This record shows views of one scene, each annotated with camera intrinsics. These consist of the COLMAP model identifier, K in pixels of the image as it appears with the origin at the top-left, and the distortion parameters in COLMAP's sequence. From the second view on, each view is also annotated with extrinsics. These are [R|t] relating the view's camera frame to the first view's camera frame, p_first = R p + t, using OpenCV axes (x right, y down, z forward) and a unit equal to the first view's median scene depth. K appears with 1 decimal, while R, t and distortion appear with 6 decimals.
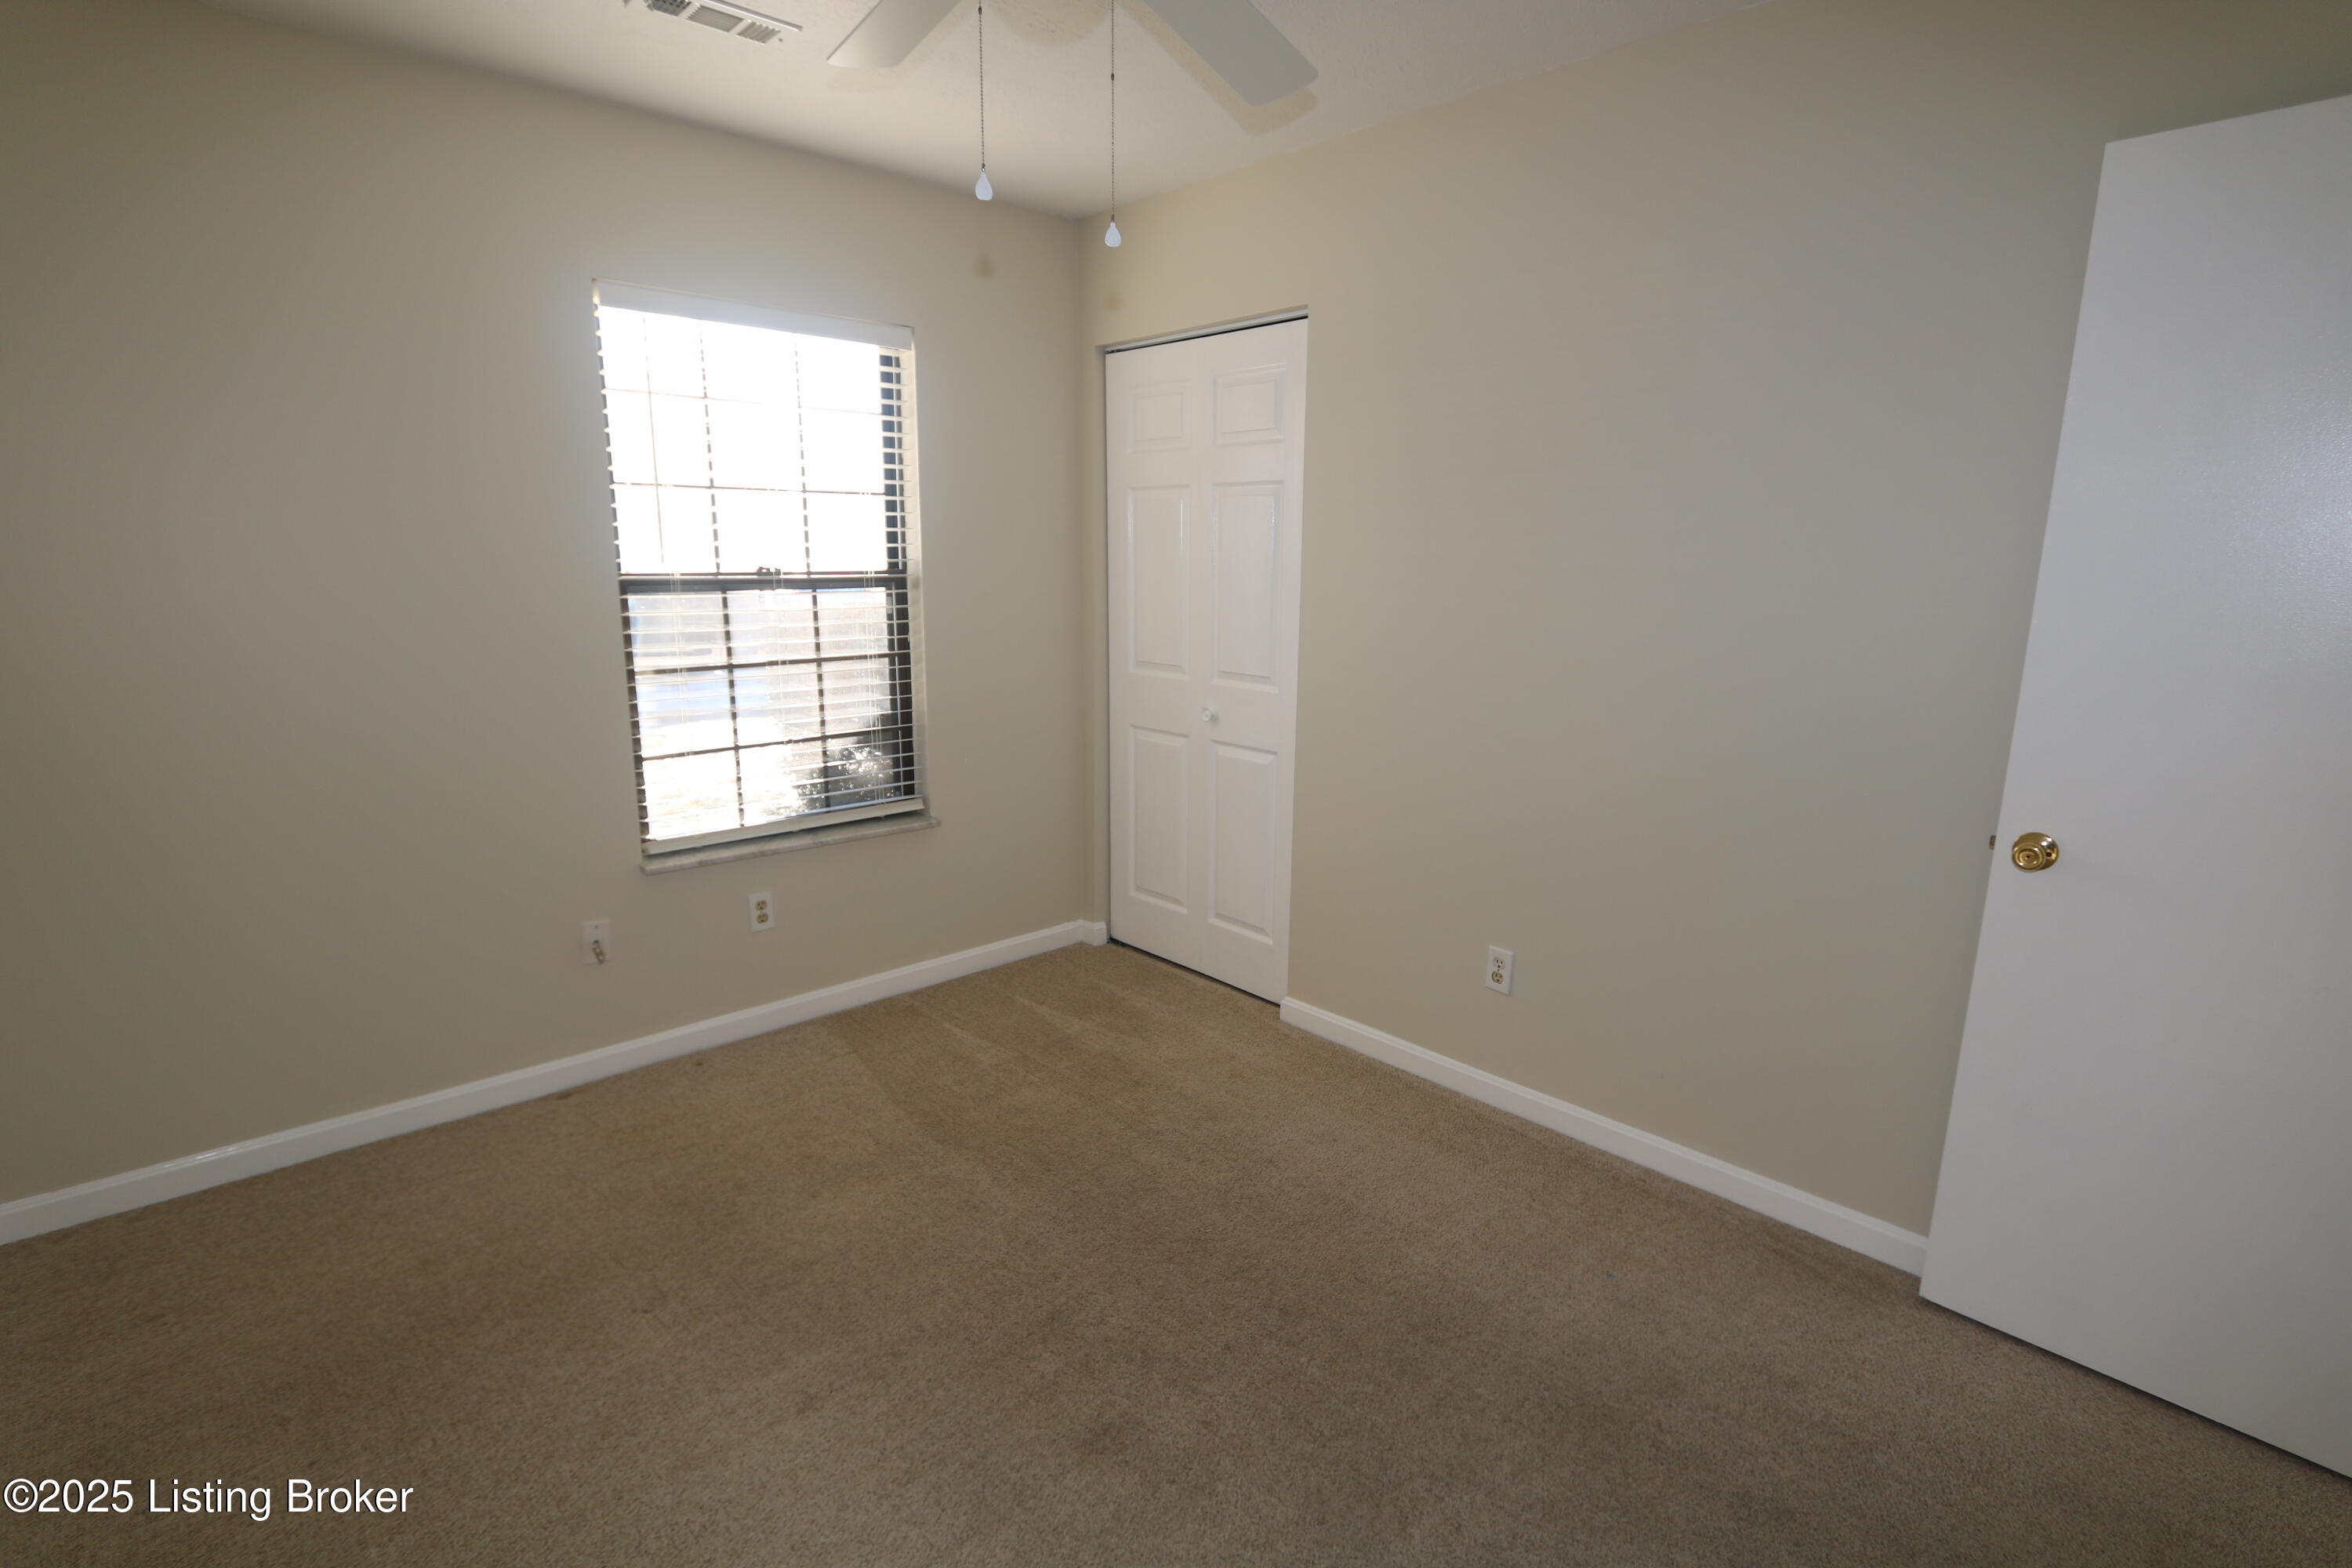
lens RADIAL K [[1133.8, 0, 1190.3], [0, 1133.8, 795.8], [0, 0, 1]] dist [-0.019681, 0.004376]
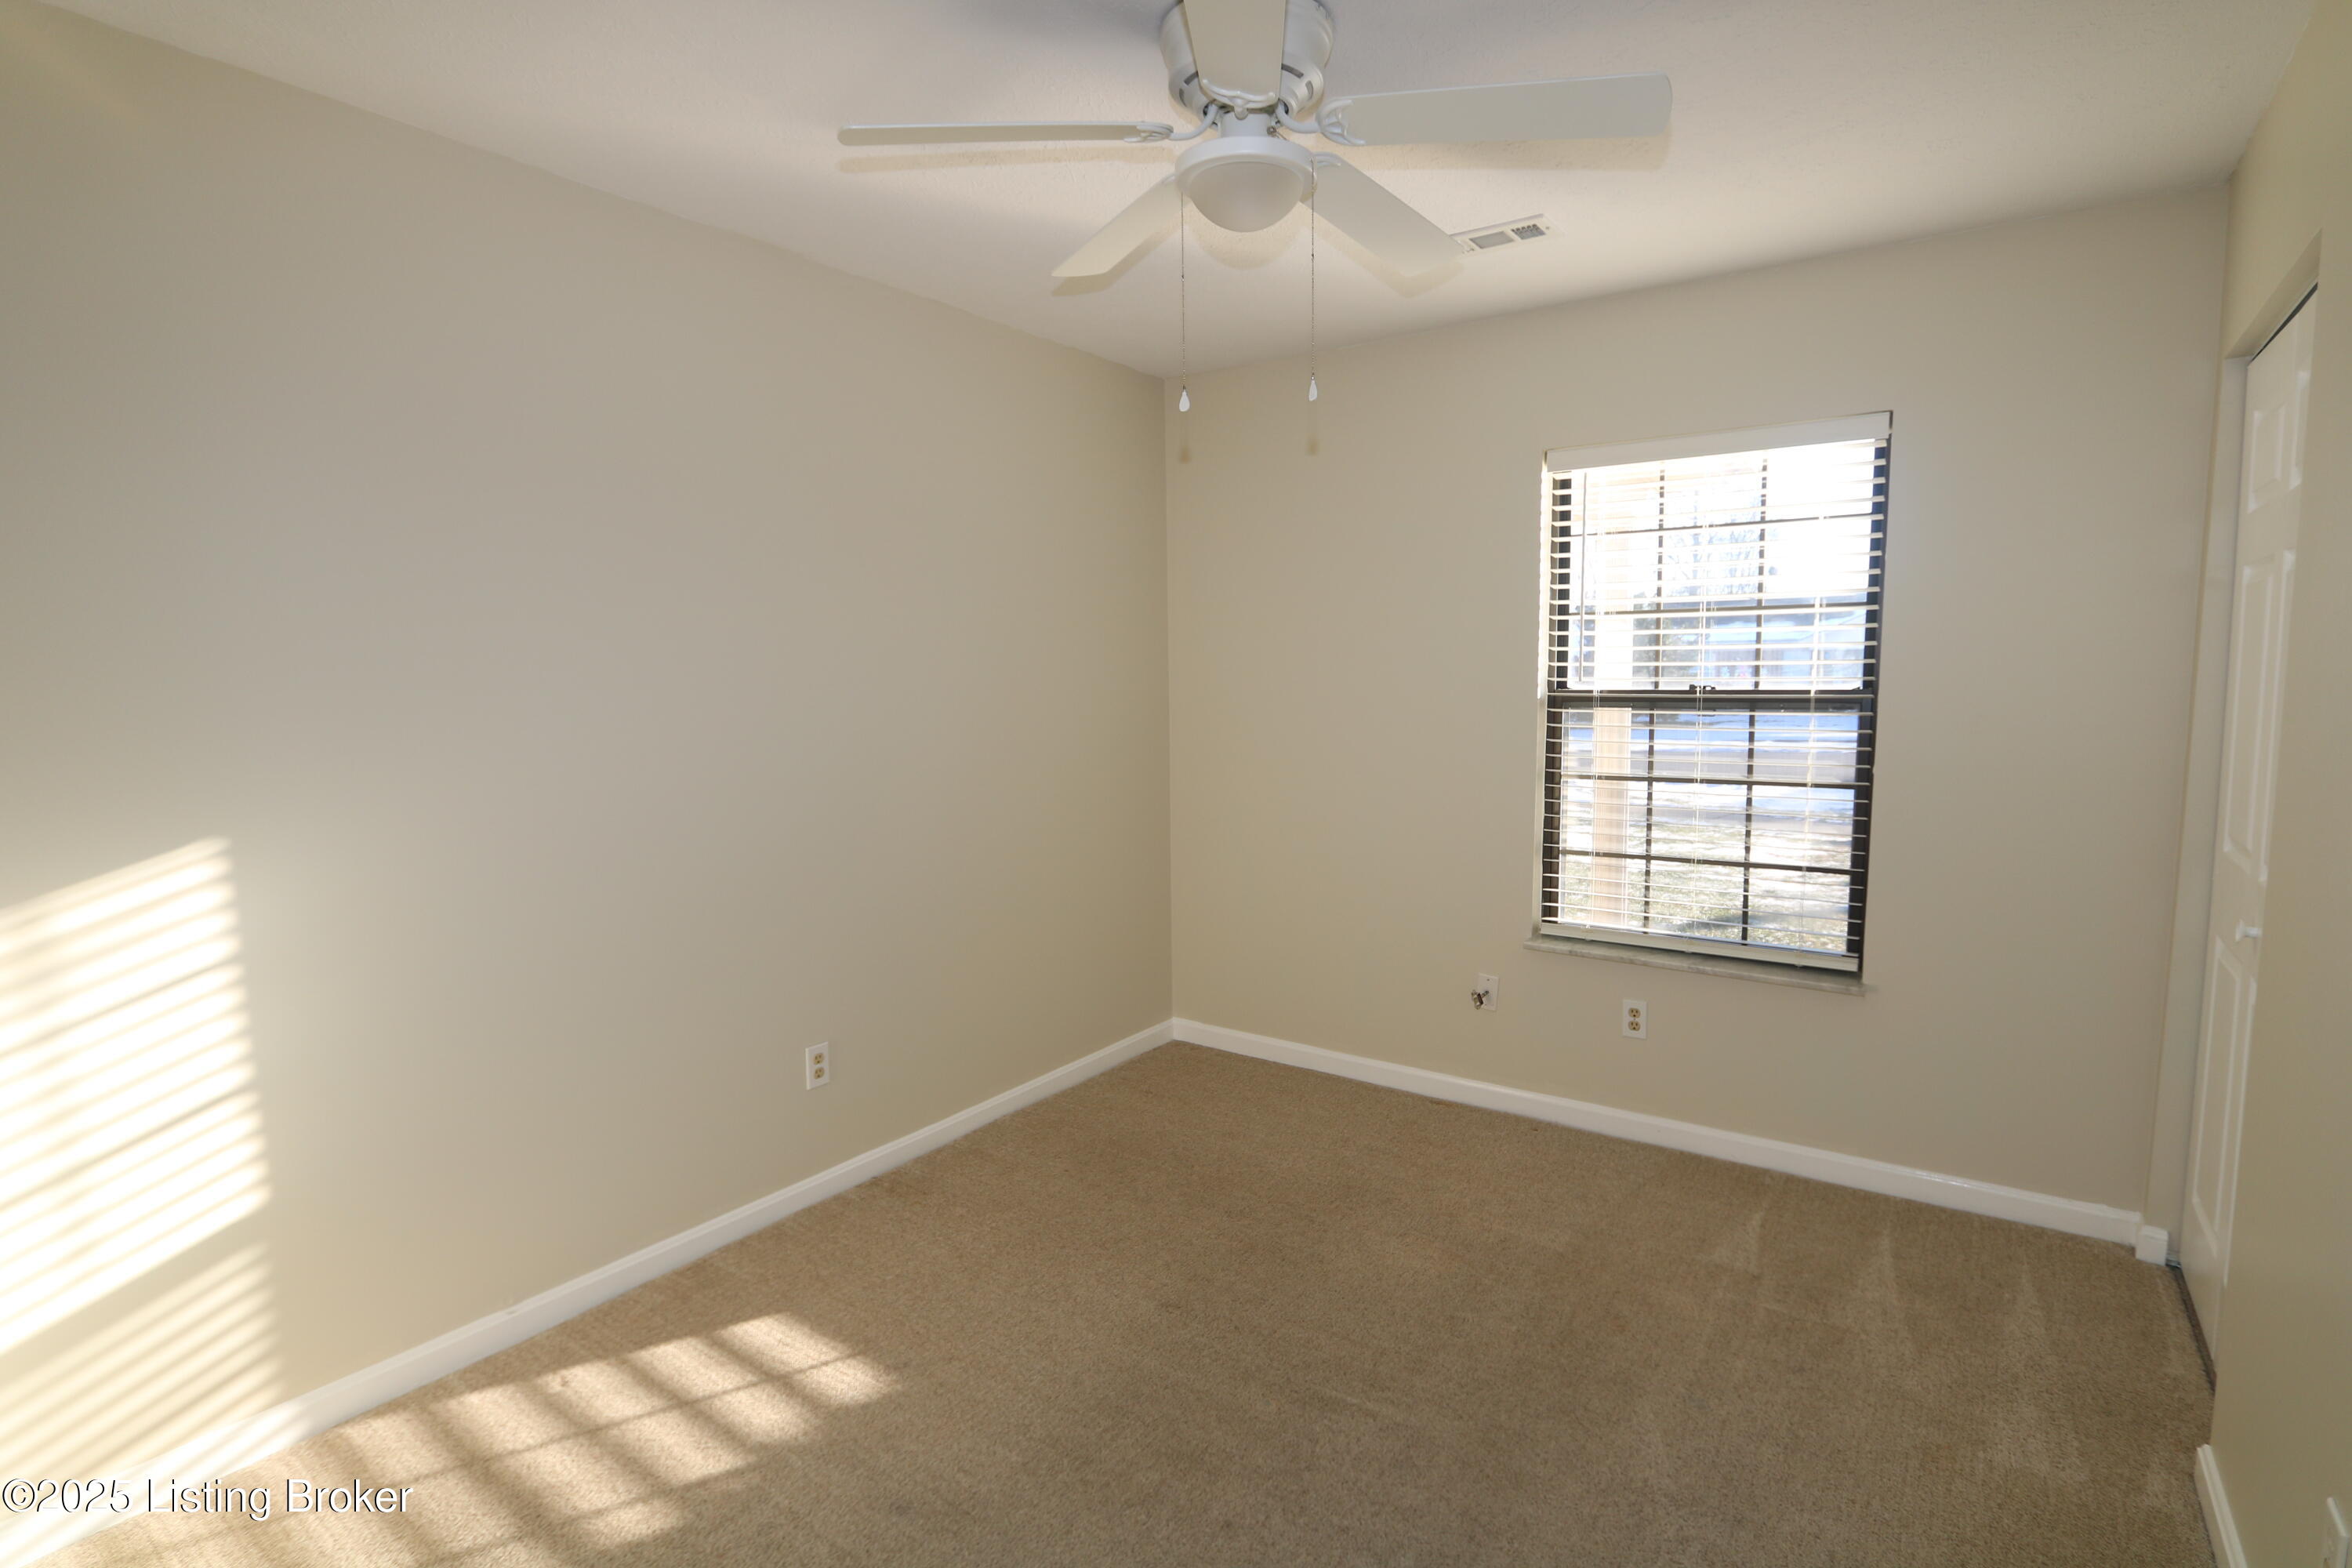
lens RADIAL K [[1133.8, 0, 1164.7], [0, 1133.8, 803.7], [0, 0, 1]] dist [-0.019681, 0.004376]
pose [[0.191008, 0.104430, -0.976018, 0.500305], [-0.194439, 0.978647, 0.066660, -0.071288], [0.962138, 0.177043, 0.207235, 0.338599]]
